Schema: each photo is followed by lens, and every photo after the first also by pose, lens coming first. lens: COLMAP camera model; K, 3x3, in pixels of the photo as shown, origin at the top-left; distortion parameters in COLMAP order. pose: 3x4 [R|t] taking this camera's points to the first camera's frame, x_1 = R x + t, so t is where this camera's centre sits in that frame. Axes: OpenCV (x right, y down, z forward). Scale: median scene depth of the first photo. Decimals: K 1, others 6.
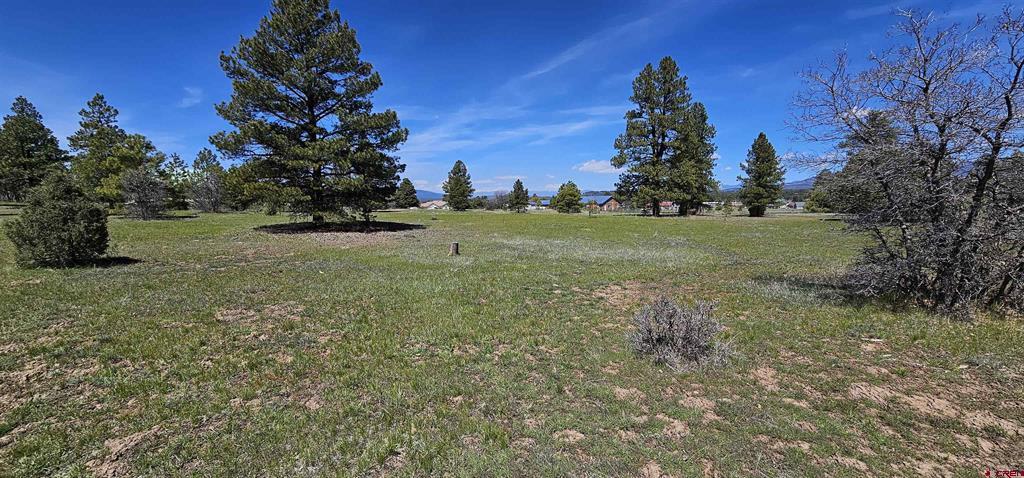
lens RADIAL K [[413.7, 0, 512.0], [0, 413.7, 239.0], [0, 0, 1]] dist [0.001792, 0.000065]
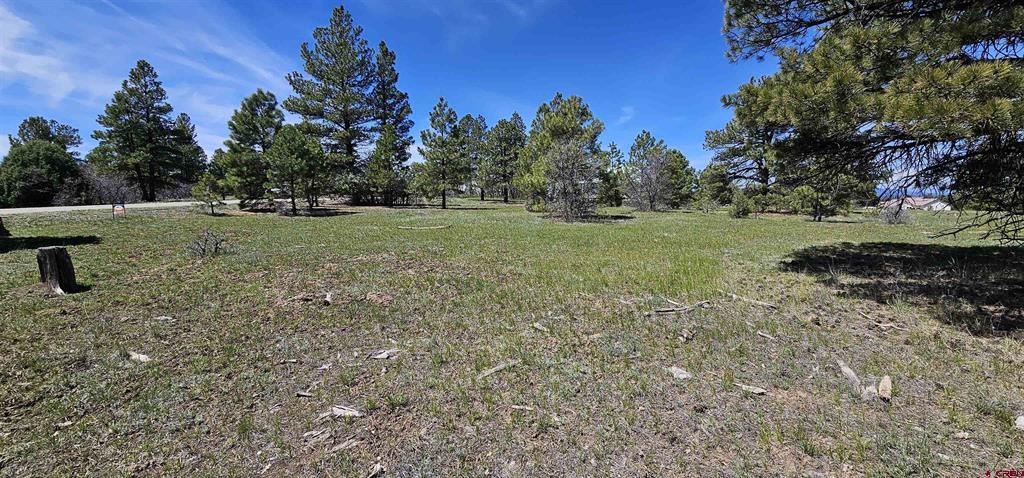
lens RADIAL K [[413.7, 0, 512.0], [0, 413.7, 239.0], [0, 0, 1]] dist [0.001792, 0.000065]
pose [[0.615133, 0.078715, -0.784484, -0.384265], [-0.077837, 0.996206, 0.038926, -0.032168], [0.784572, 0.037117, 0.618926, 0.473981]]
